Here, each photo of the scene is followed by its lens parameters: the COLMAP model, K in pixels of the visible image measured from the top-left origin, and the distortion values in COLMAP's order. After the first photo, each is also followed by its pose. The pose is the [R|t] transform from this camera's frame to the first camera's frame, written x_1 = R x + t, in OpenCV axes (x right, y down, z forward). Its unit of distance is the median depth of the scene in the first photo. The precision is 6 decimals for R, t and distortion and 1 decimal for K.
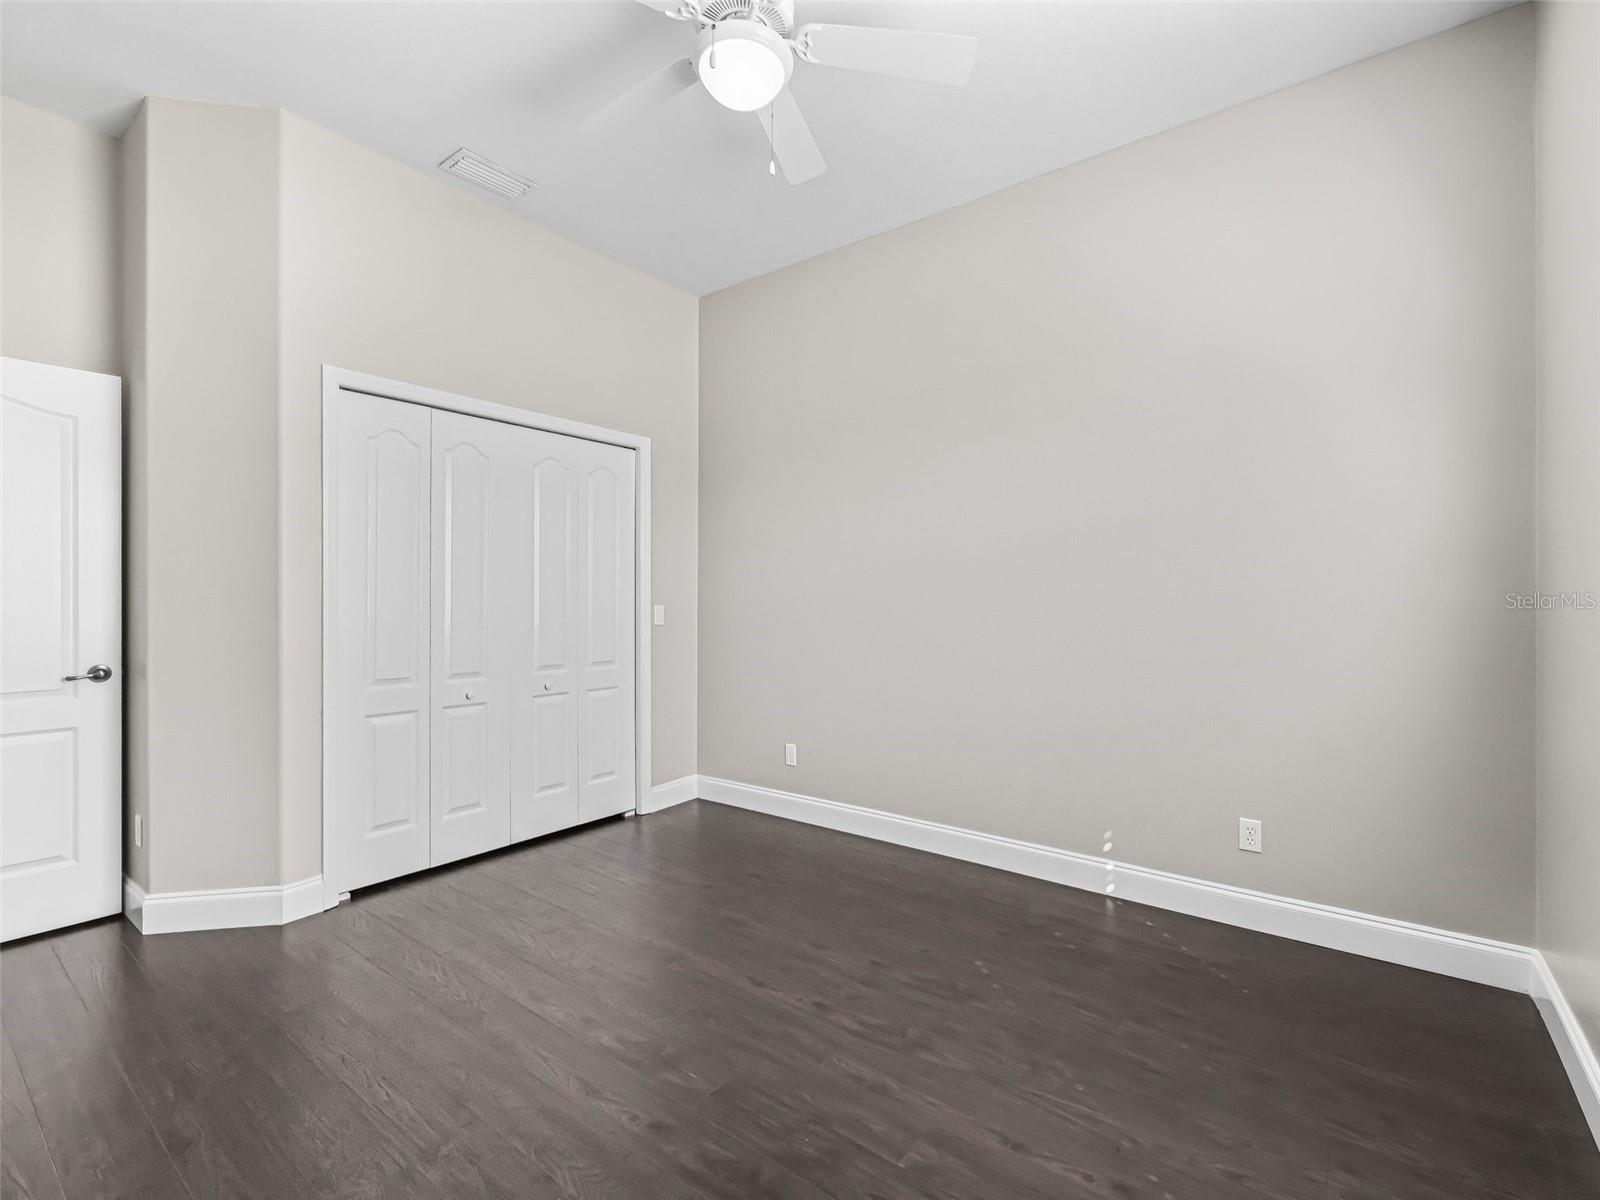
lens RADIAL K [[733.7, 0, 819.6], [0, 733.7, 612.2], [0, 0, 1]] dist [0.013115, -0.000361]
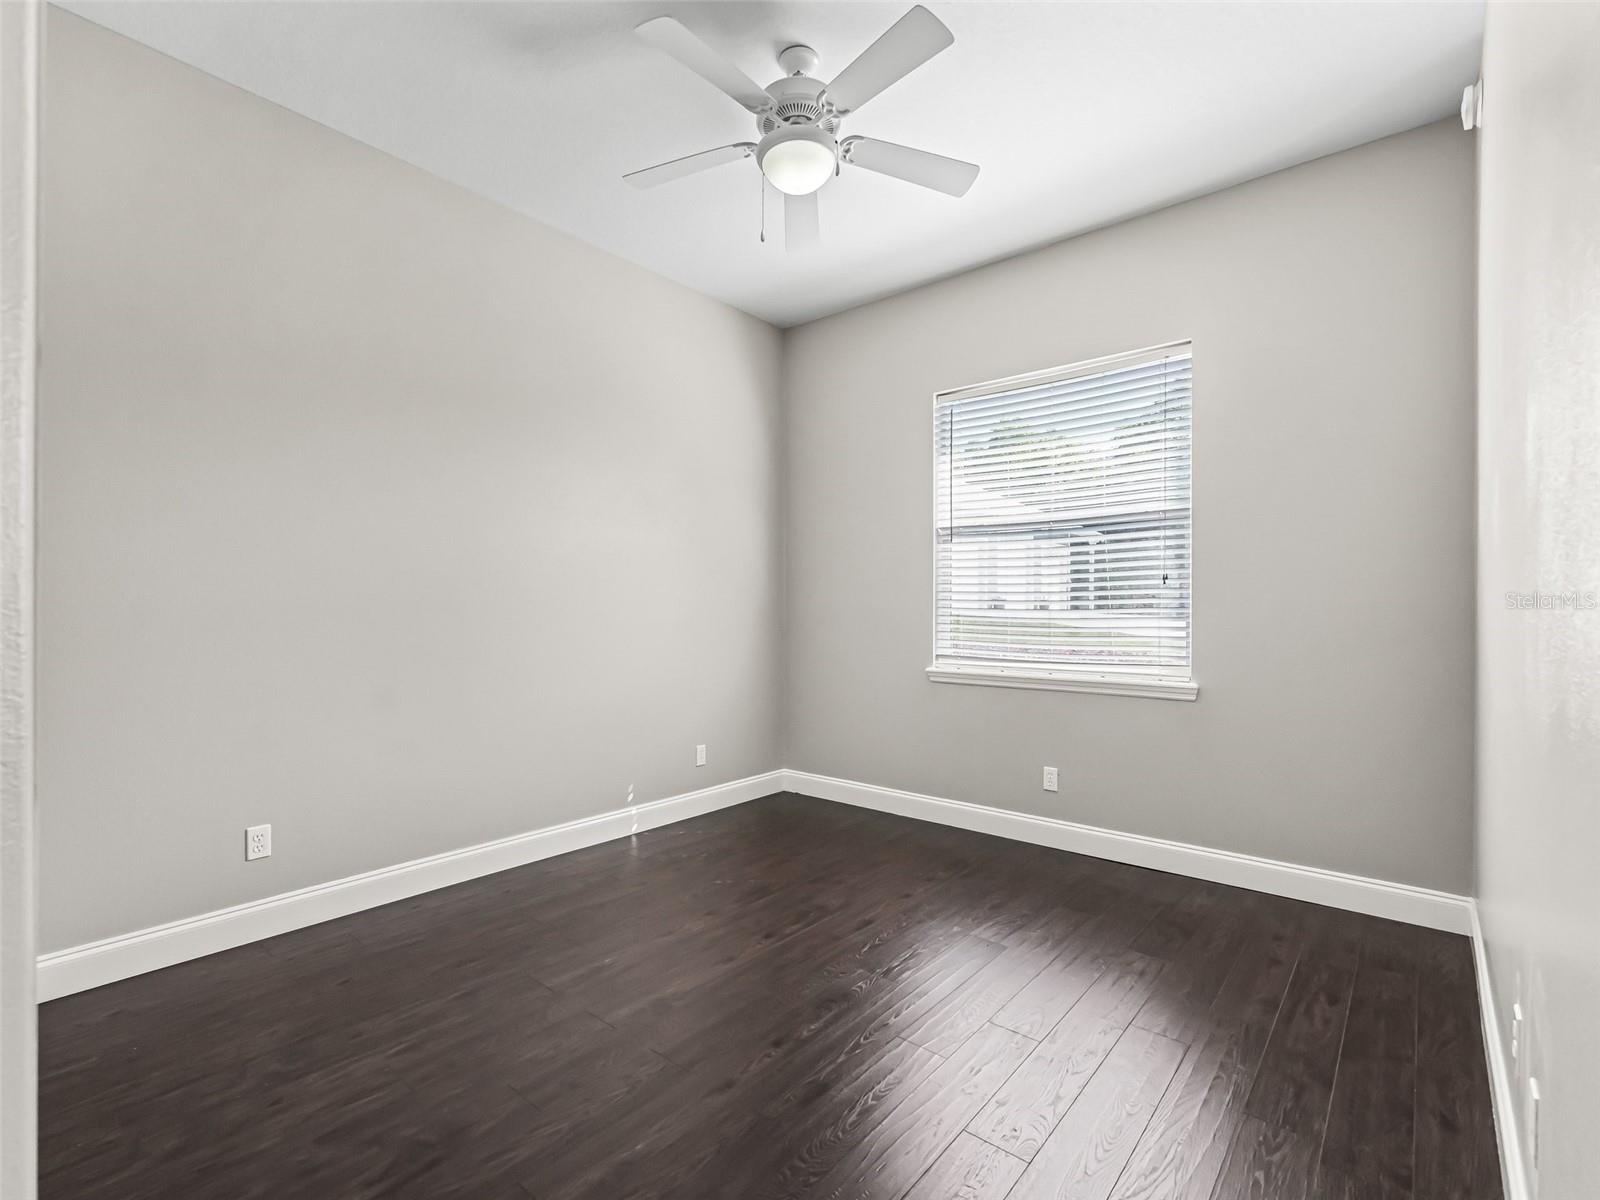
lens RADIAL K [[733.7, 0, 819.6], [0, 733.7, 612.2], [0, 0, 1]] dist [0.013115, -0.000361]
pose [[0.038623, -0.015245, 0.999138, -1.049504], [0.001311, 0.999884, 0.015206, -0.033186], [-0.999253, 0.000723, 0.038639, 0.725422]]
